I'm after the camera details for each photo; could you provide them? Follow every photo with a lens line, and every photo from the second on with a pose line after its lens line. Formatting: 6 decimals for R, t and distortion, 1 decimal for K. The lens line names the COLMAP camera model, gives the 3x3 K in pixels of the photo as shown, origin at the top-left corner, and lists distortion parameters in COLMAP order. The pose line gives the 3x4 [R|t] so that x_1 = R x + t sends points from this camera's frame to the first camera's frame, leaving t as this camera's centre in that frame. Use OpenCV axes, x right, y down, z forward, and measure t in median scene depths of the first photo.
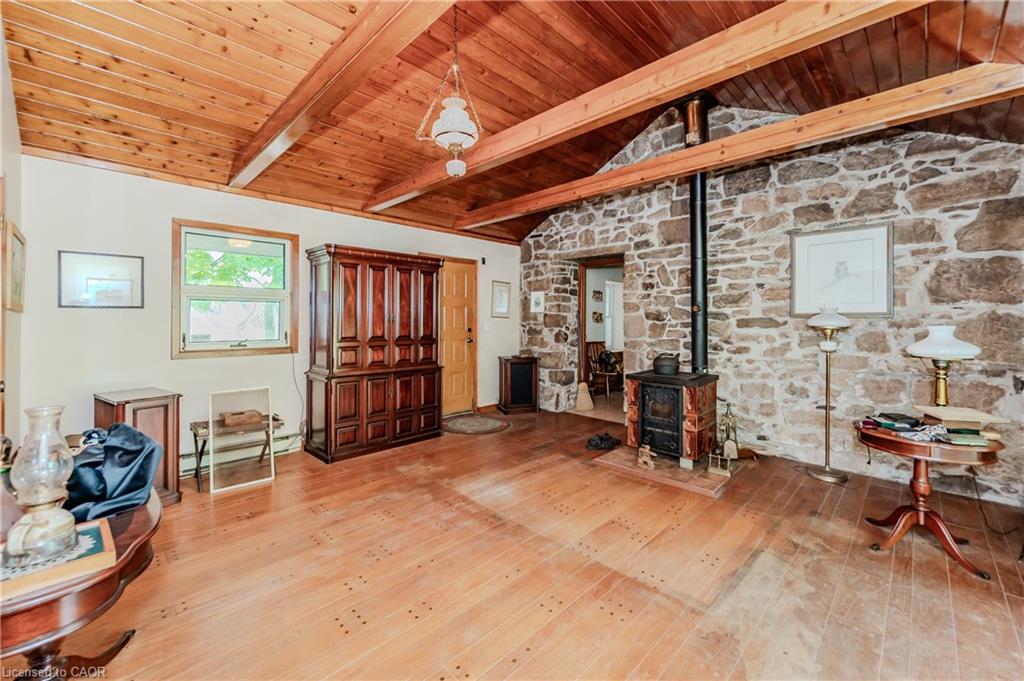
lens RADIAL K [[416.8, 0, 512.6], [0, 416.8, 320.9], [0, 0, 1]] dist [-0.001296, -0.000205]
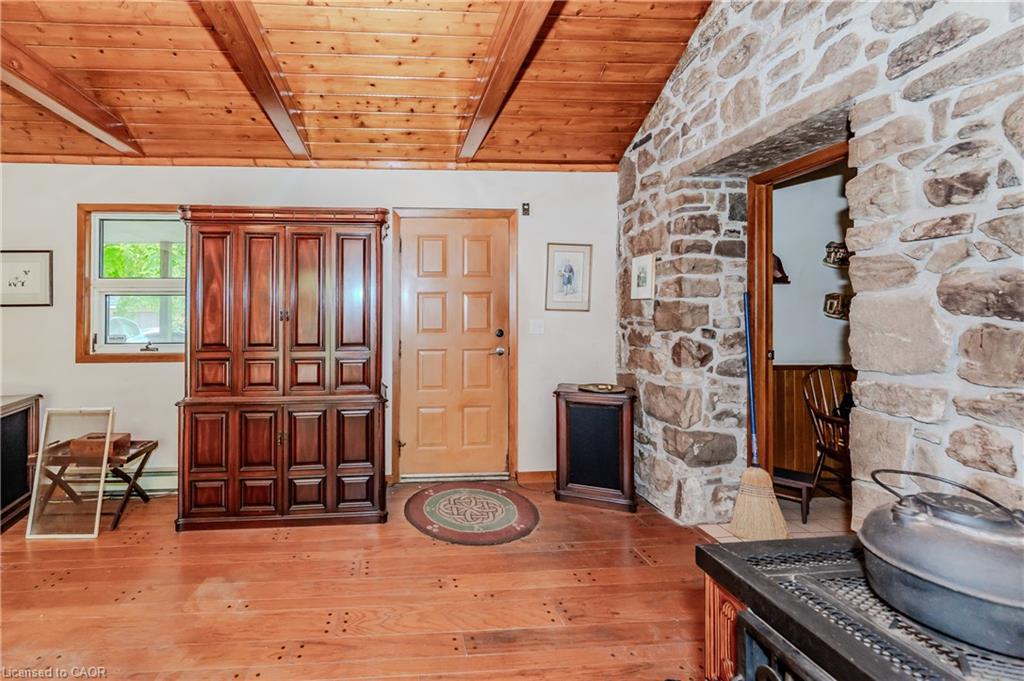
lens RADIAL K [[390.2, 0, 536.6], [0, 390.2, 311.5], [0, 0, 1]] dist [-0.000221, 0.000053]
pose [[0.748470, -0.008667, -0.663112, 0.268626], [0.005192, 0.999961, -0.007209, -0.003321], [0.663148, 0.001953, 0.748485, 0.586764]]
